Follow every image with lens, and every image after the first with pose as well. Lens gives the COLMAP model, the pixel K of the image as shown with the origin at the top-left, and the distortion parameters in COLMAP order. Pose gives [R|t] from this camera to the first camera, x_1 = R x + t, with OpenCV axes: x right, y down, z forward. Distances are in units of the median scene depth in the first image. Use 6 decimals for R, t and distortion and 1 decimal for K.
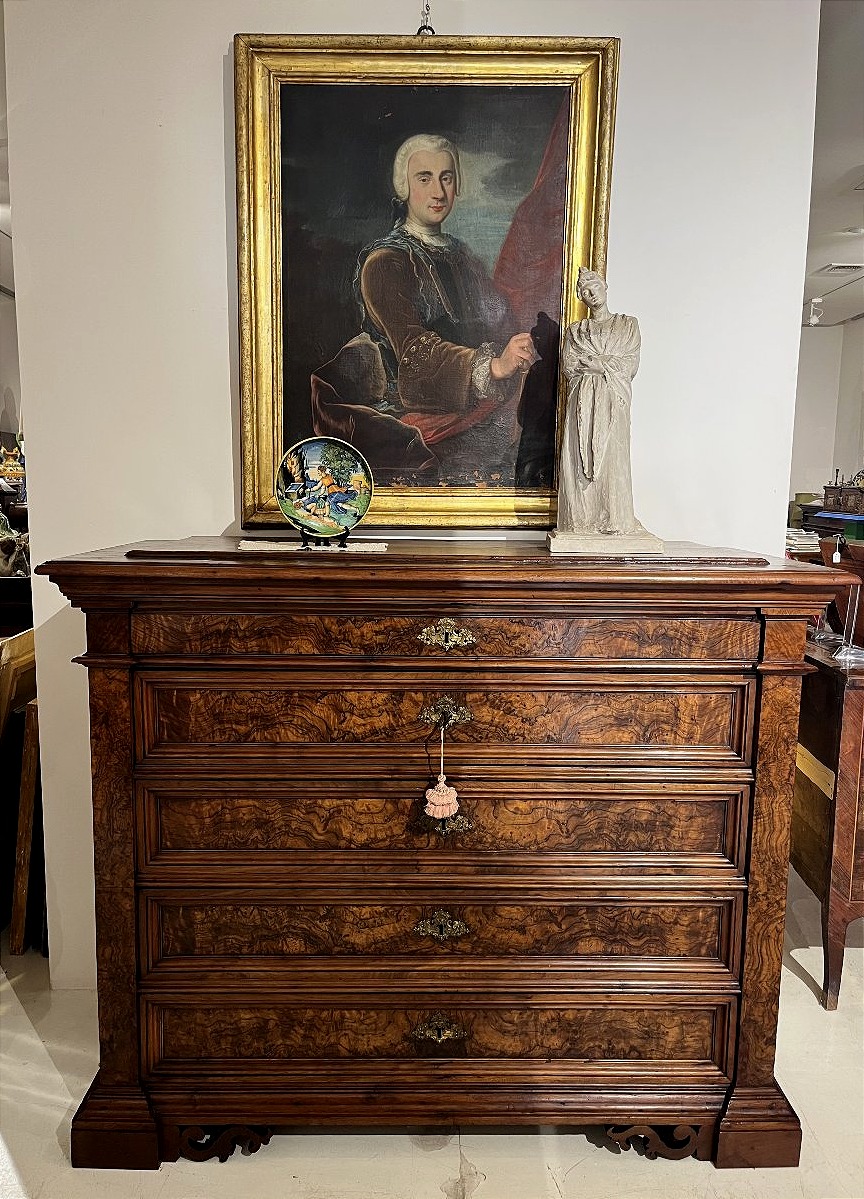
lens RADIAL K [[919.1, 0, 429.0], [0, 919.1, 596.3], [0, 0, 1]] dist [0.063737, -0.073134]
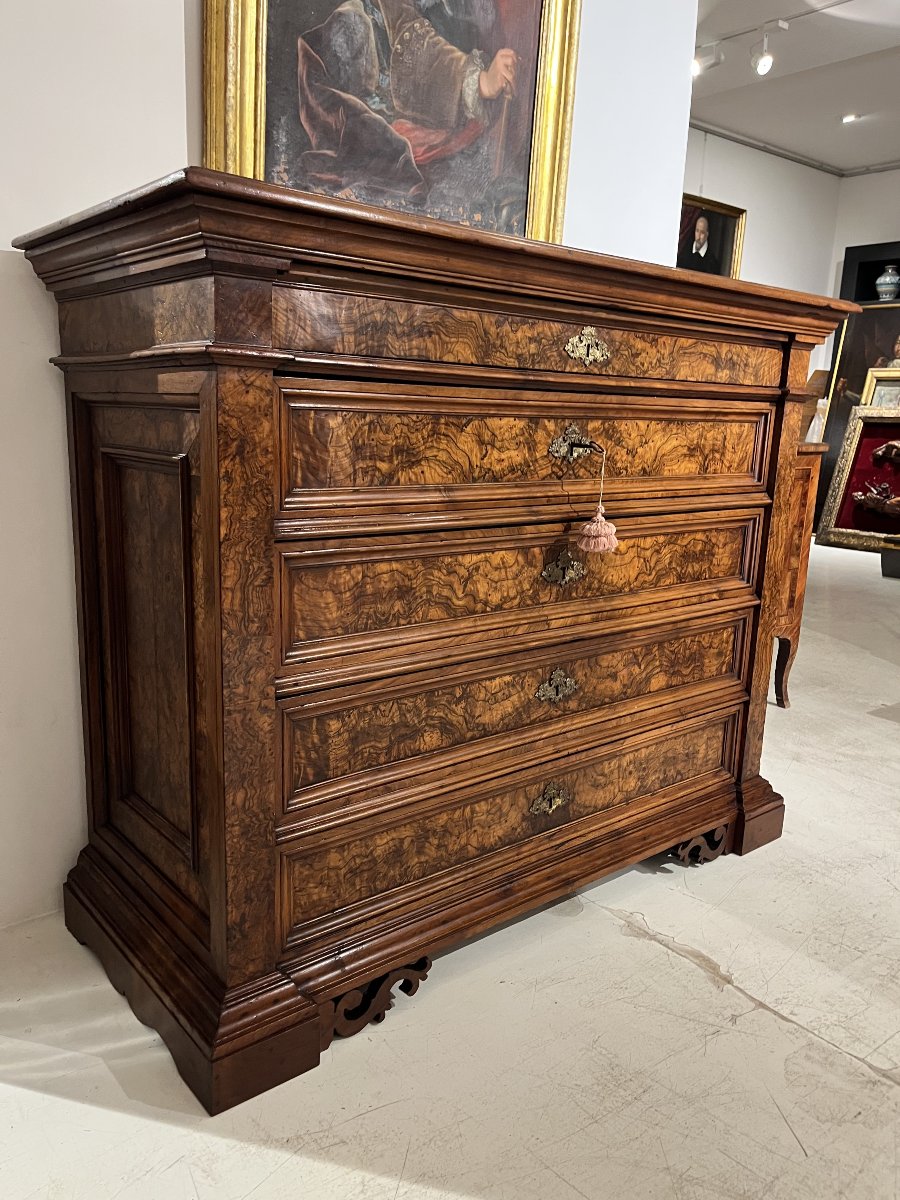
lens RADIAL K [[920.3, 0, 433.0], [0, 920.3, 616.9], [0, 0, 1]] dist [0.058537, -0.078584]
pose [[0.778505, -0.120878, 0.615889, -0.634427], [0.063003, 0.991373, 0.114935, 0.176346], [-0.624469, -0.050674, 0.779404, 0.372824]]
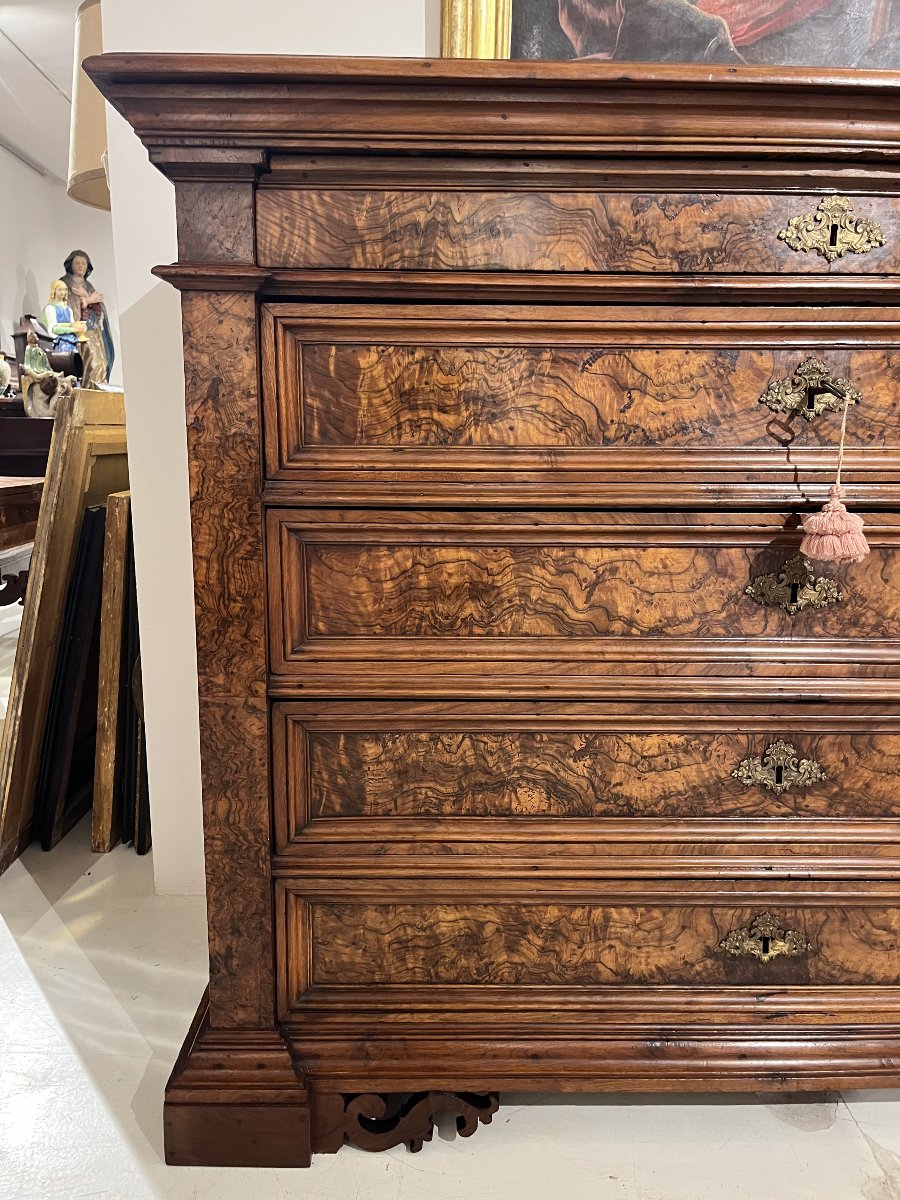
lens RADIAL K [[920.3, 0, 453.3], [0, 920.3, 625.5], [0, 0, 1]] dist [0.058537, -0.078584]
pose [[0.999998, -0.002038, 0.000411, -0.195791], [0.002012, 0.998418, 0.056196, 0.231738], [-0.000525, -0.056196, 0.998420, 0.414503]]
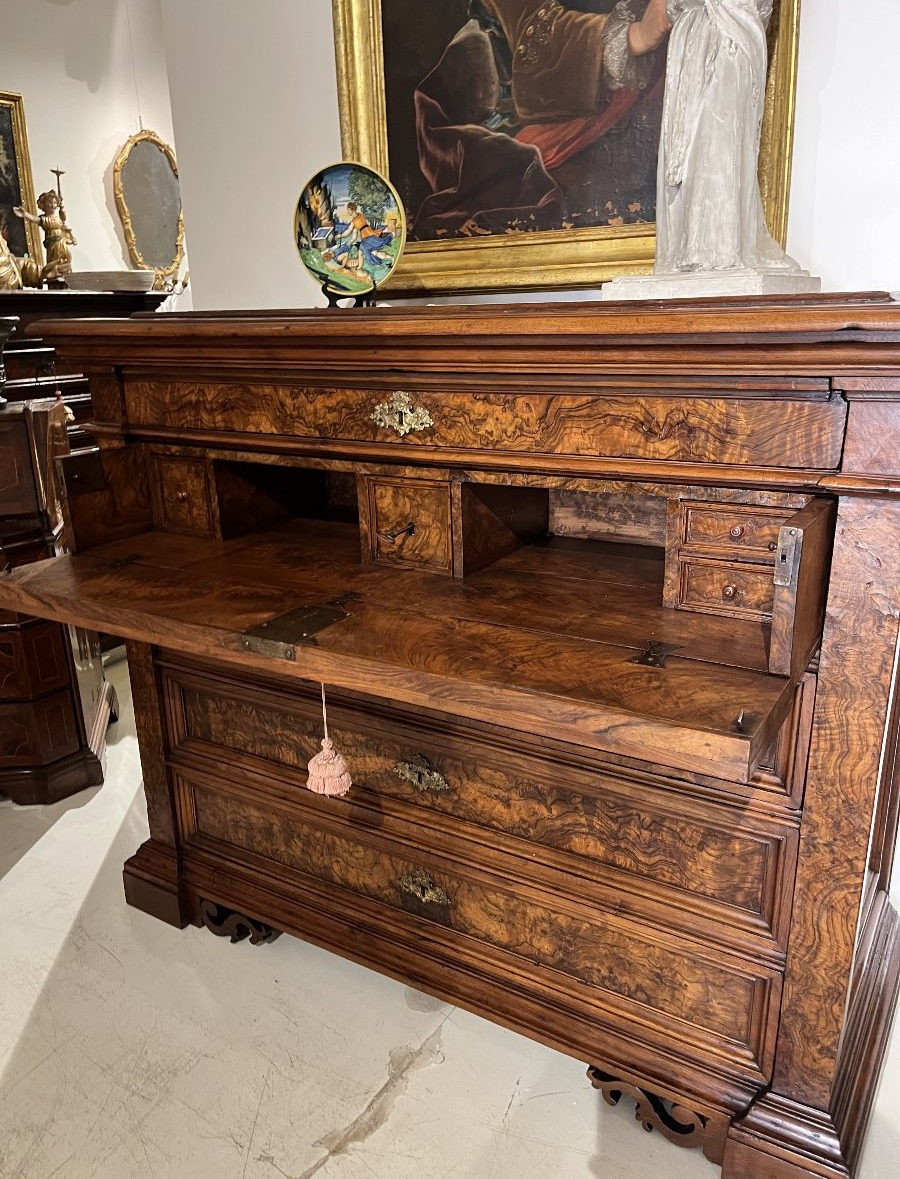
lens RADIAL K [[916.9, 0, 430.4], [0, 916.9, 594.2], [0, 0, 1]] dist [0.062641, -0.088667]
pose [[0.837736, 0.131502, -0.530005, 0.439057], [-0.034200, 0.981301, 0.189417, 0.040750], [0.545003, -0.140556, 0.826568, 0.344827]]
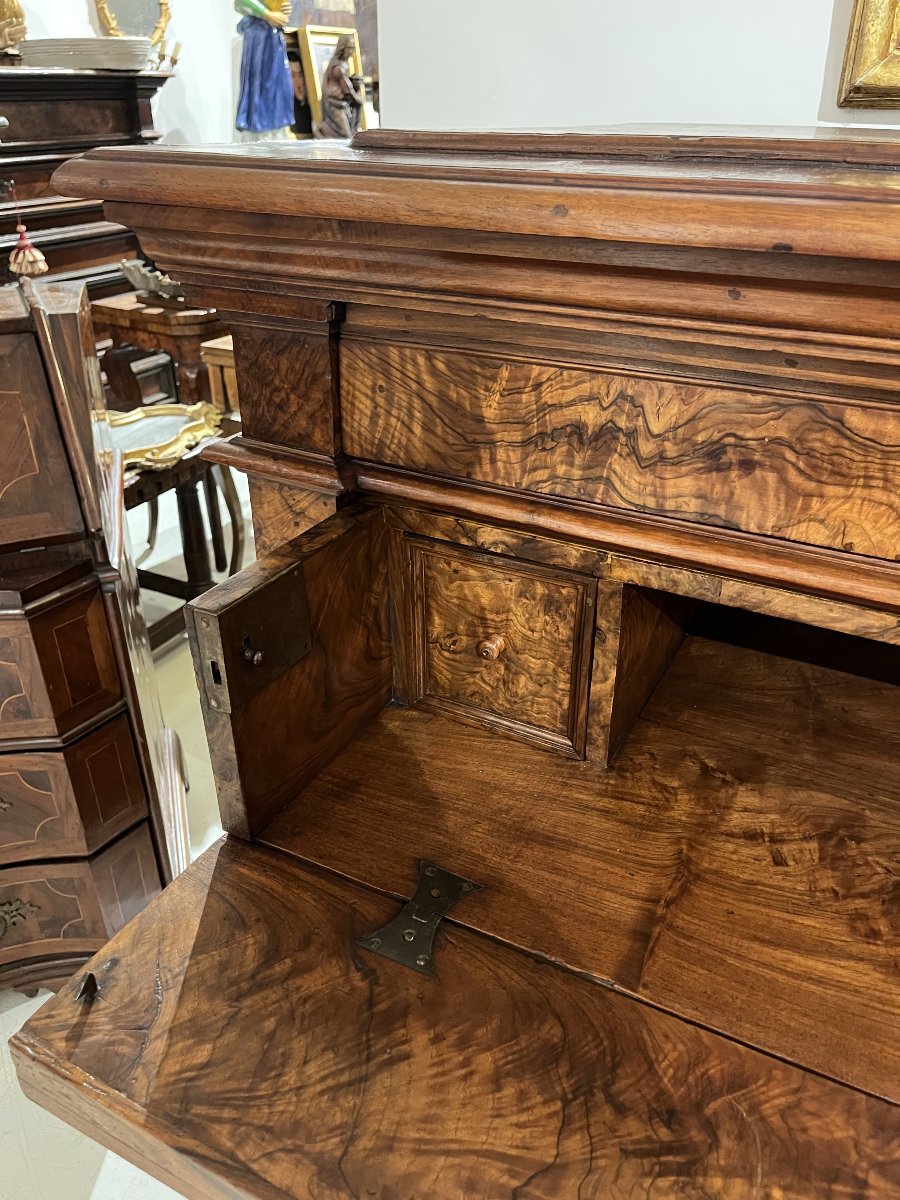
lens RADIAL K [[920.3, 0, 448.2], [0, 920.3, 609.8], [0, 0, 1]] dist [0.058537, -0.078584]
pose [[0.875368, 0.226919, -0.426895, -0.116249], [-0.056131, 0.924735, 0.376450, -0.017686], [0.480188, -0.305570, 0.822220, 0.675015]]
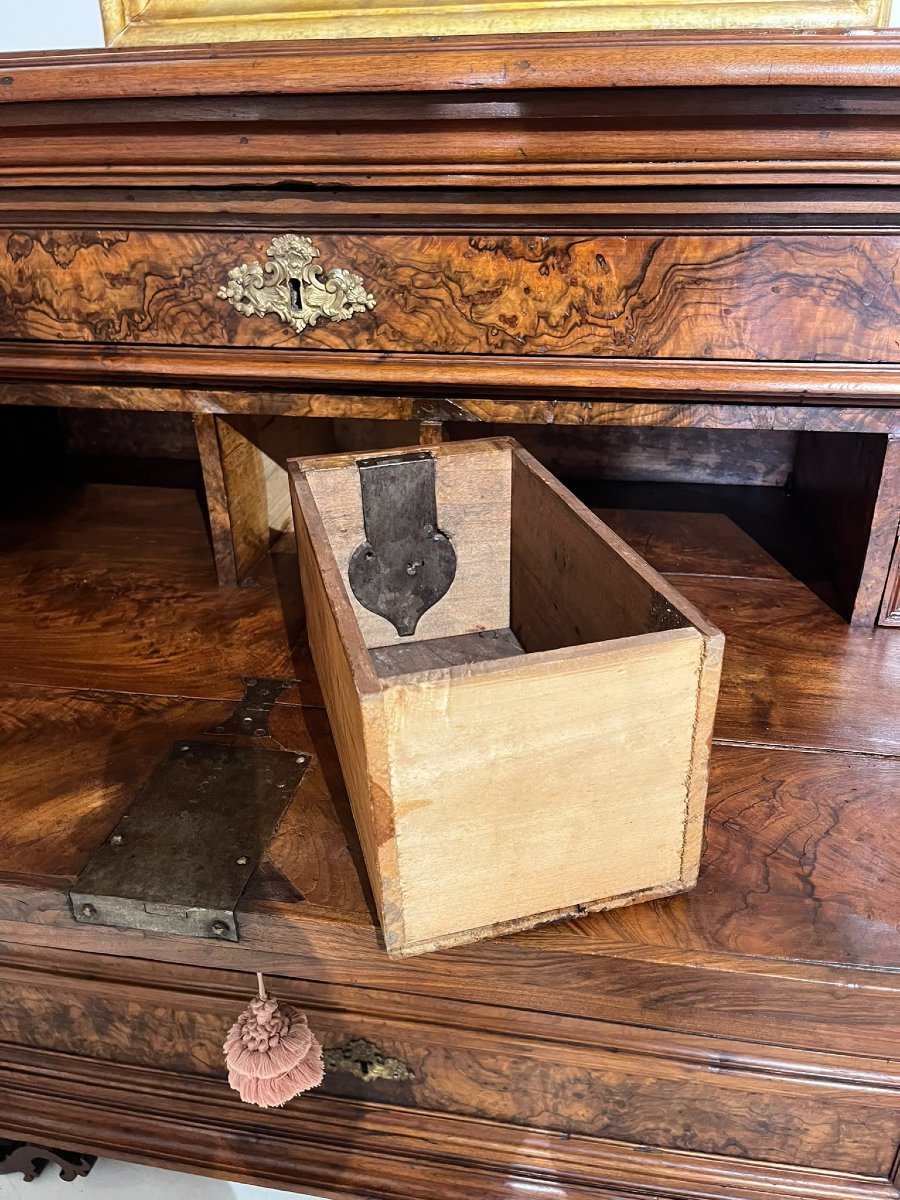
lens RADIAL K [[935.4, 0, 457.4], [0, 935.4, 595.1], [0, 0, 1]] dist [0.027420, -0.040517]
pose [[0.983428, 0.060915, -0.170757, 0.142908], [-0.001518, 0.944598, 0.328226, 0.033743], [0.181291, -0.322527, 0.929037, 0.602626]]
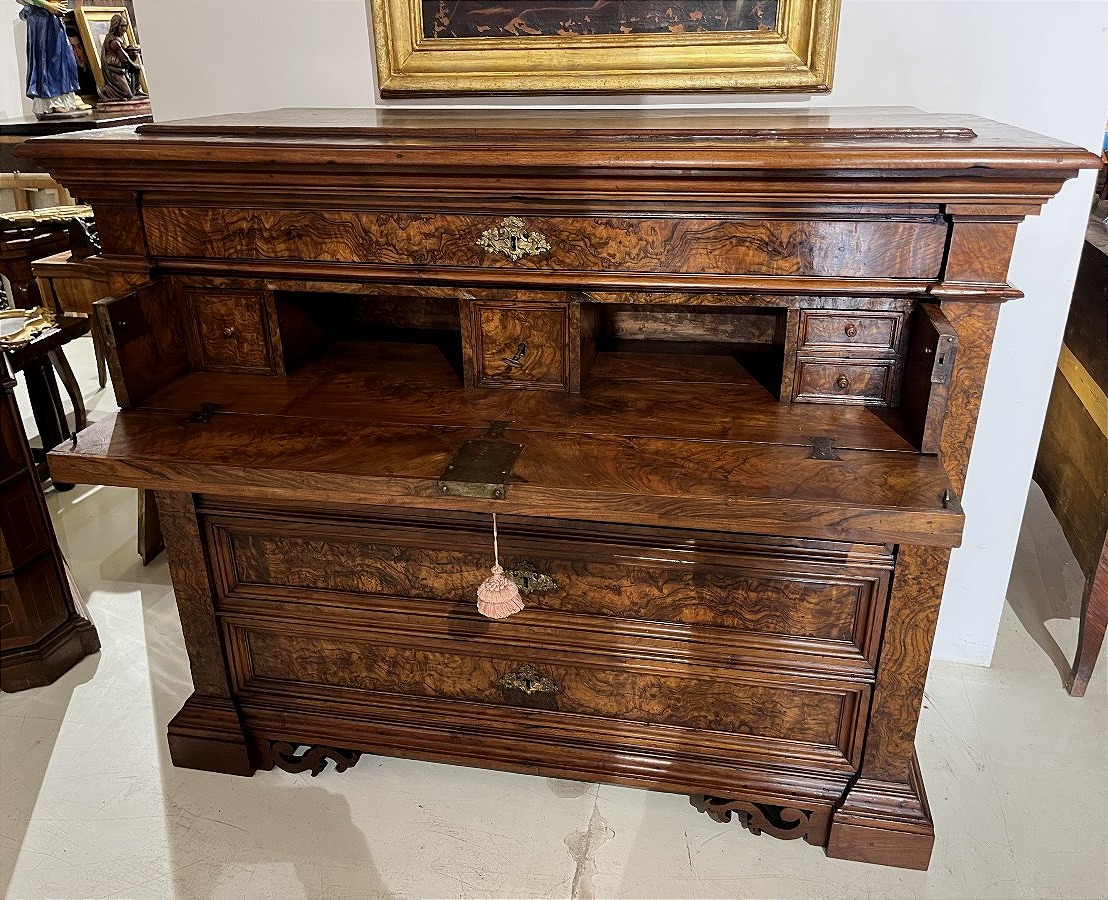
lens RADIAL K [[931.6, 0, 549.0], [0, 931.6, 460.2], [0, 0, 1]] dist [0.053946, -0.057023]
pose [[0.978147, 0.060367, -0.198958, 0.204561], [0.000285, 0.956533, 0.291626, -0.009082], [0.207914, -0.285309, 0.935612, 0.210207]]
